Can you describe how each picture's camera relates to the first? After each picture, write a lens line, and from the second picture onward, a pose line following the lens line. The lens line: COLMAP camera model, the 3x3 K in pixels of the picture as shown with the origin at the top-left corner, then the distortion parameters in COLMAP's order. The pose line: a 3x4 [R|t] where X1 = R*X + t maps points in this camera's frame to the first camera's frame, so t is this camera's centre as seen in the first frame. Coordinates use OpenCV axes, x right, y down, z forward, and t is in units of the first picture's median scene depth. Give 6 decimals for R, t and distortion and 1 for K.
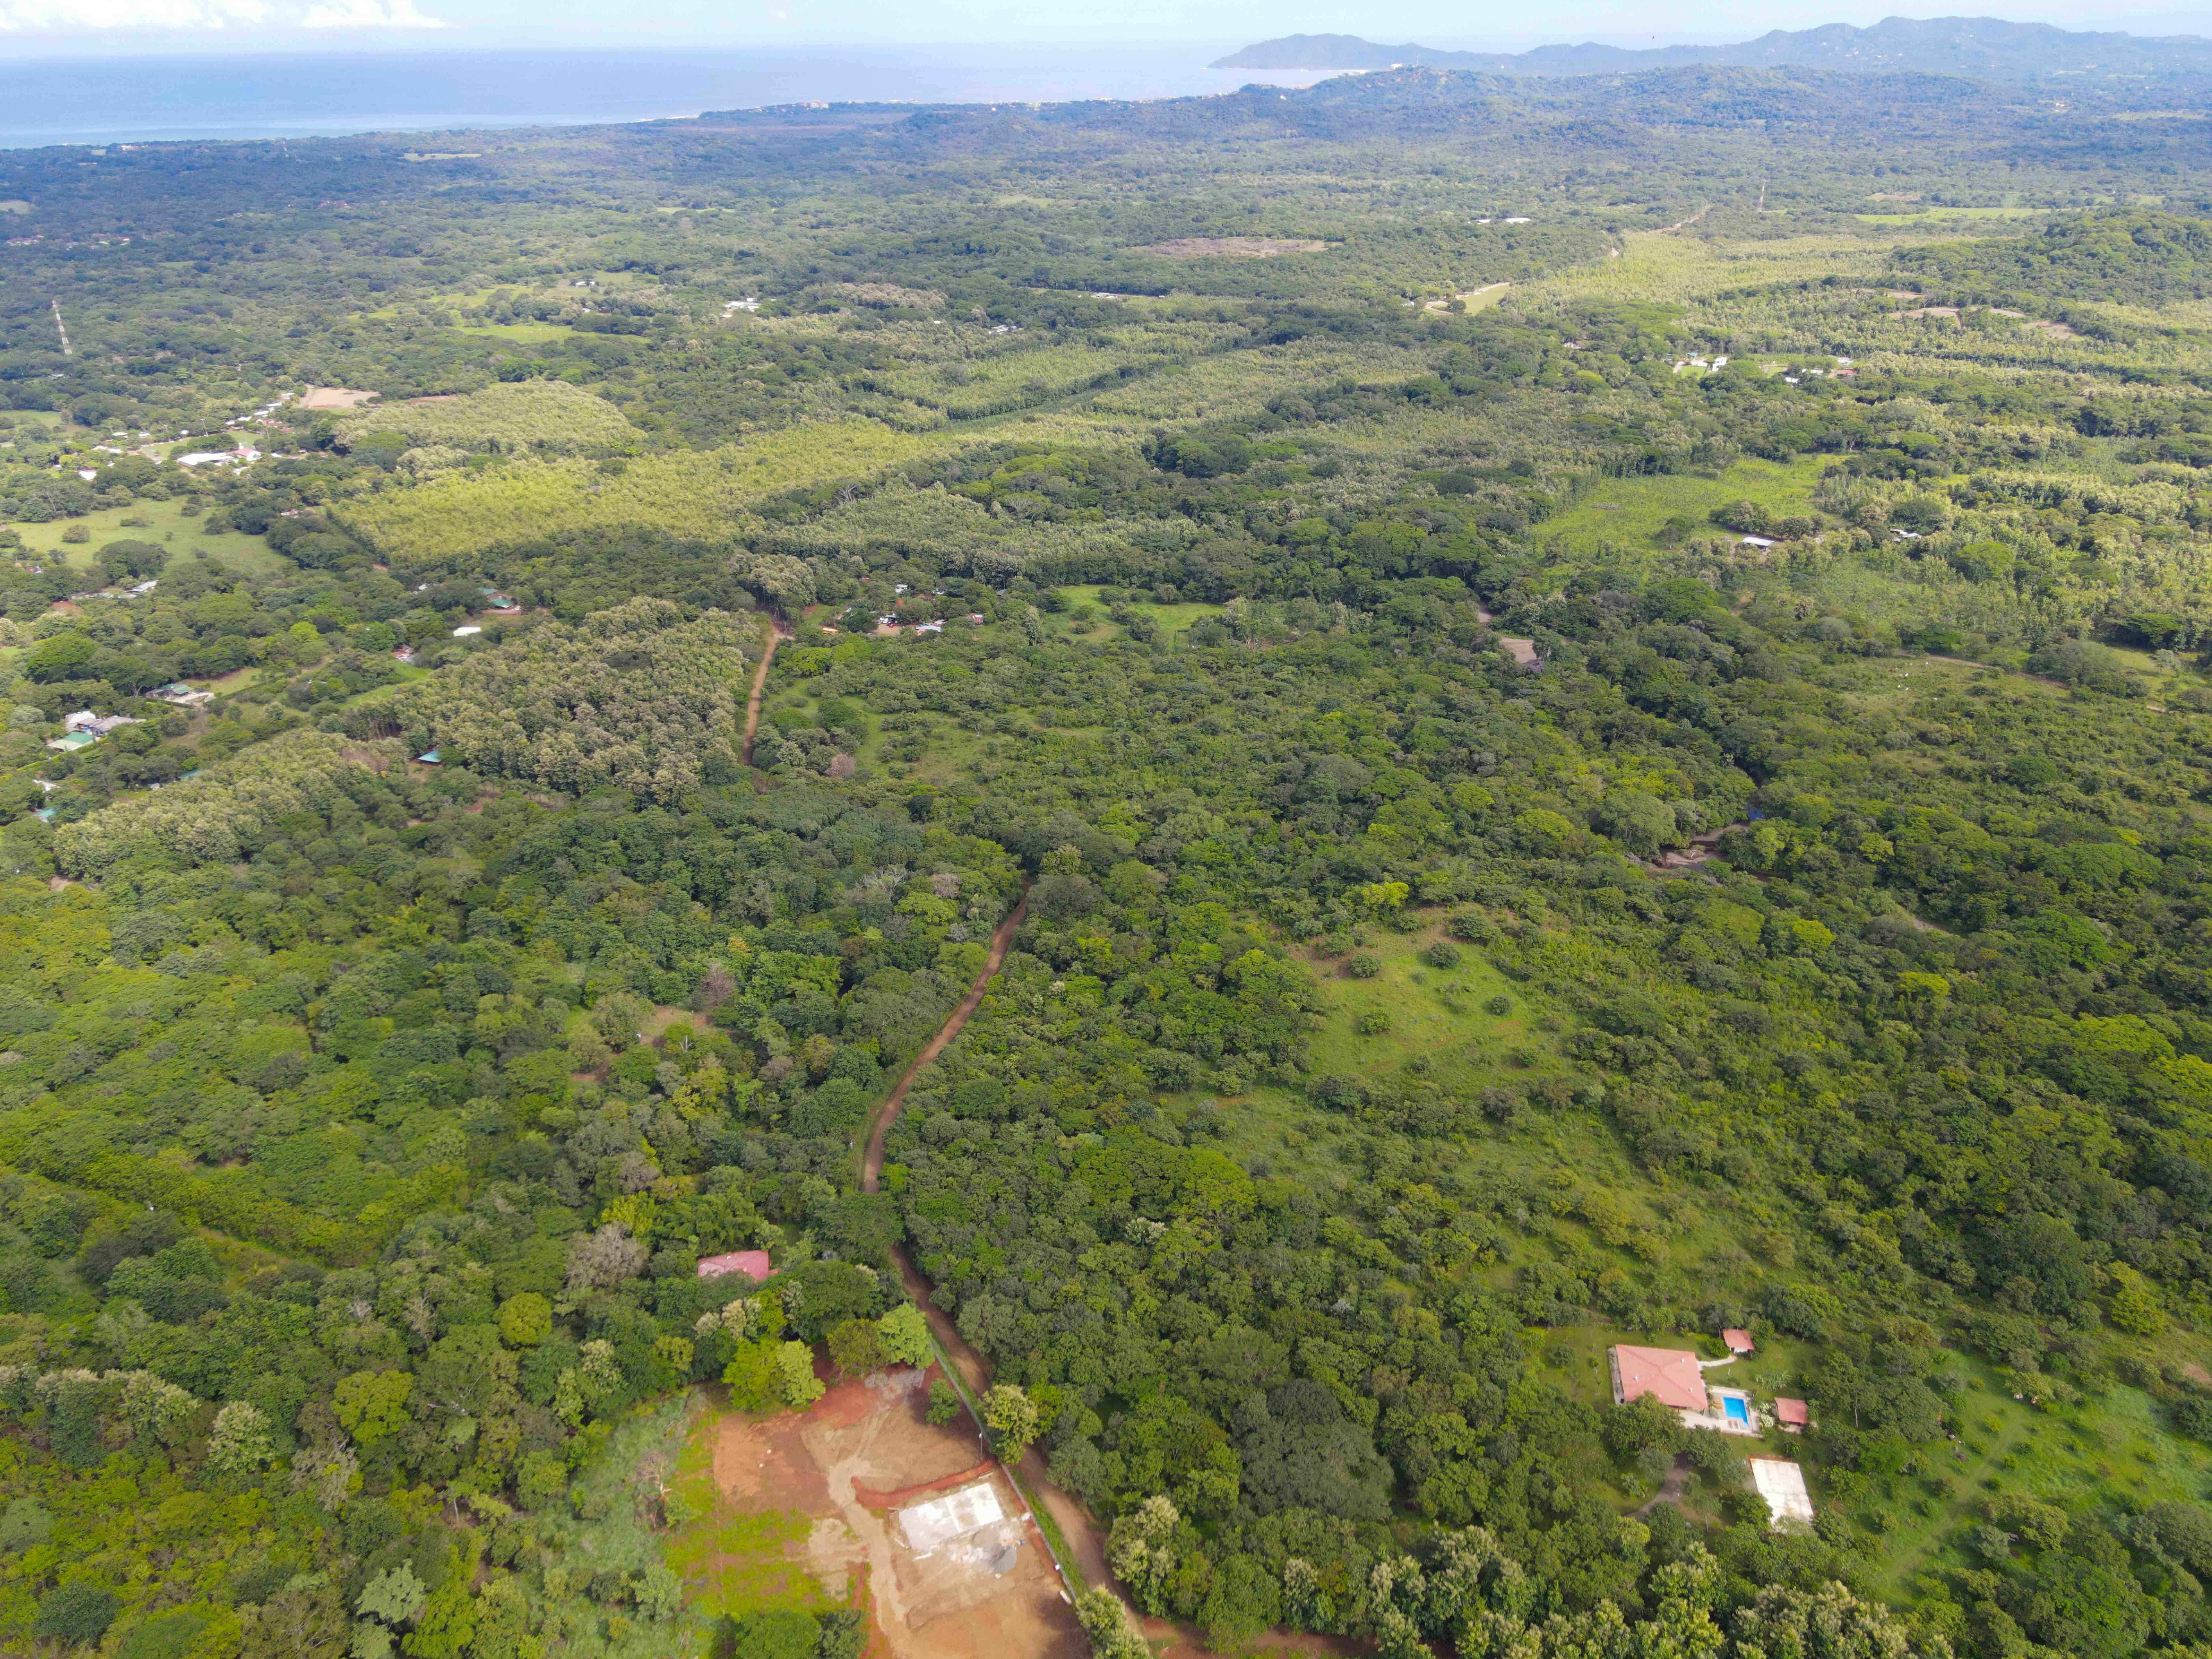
lens RADIAL K [[1668.6, 0, 1109.6], [0, 1668.6, 835.4], [0, 0, 1]] dist [0.002027, 0.031936]
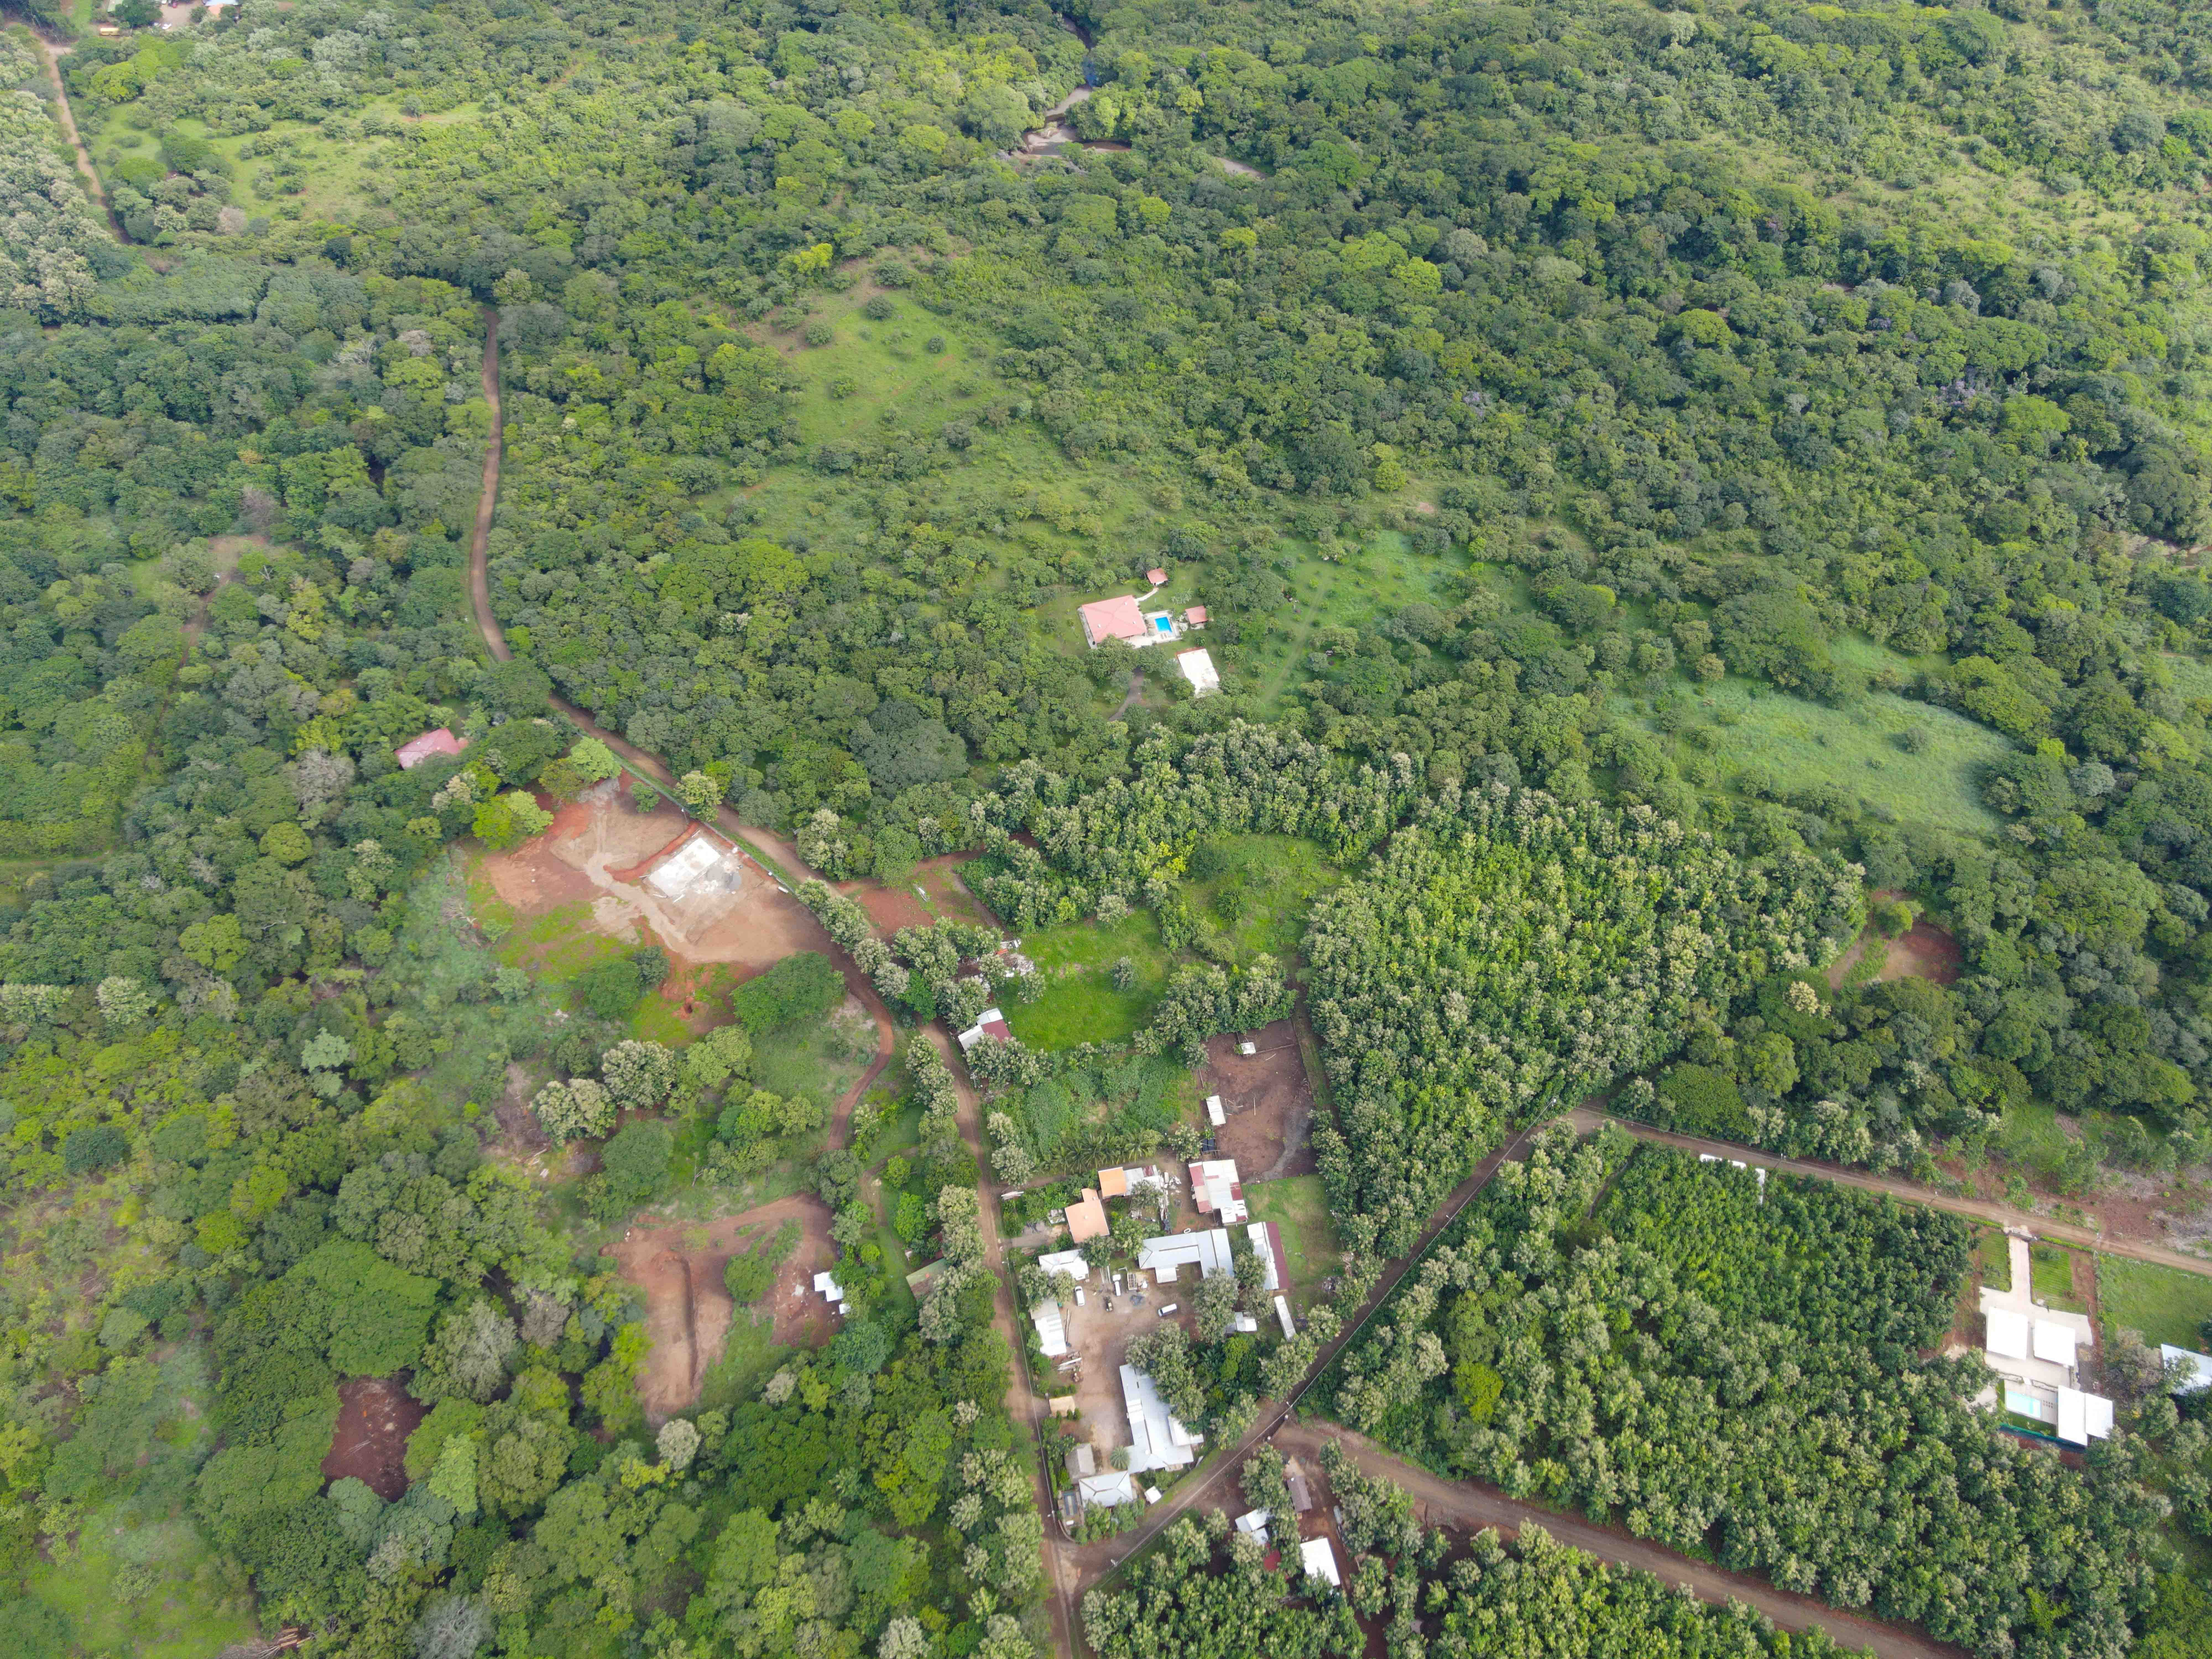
lens RADIAL K [[1727.3, 0, 1101.3], [0, 1727.3, 832.5], [0, 0, 1]] dist [-0.000788, 0.031582]
pose [[0.910569, -0.341111, 0.233467, -0.091343], [0.185301, 0.841727, 0.507108, -0.265273], [-0.369495, -0.418496, 0.829659, -0.307148]]
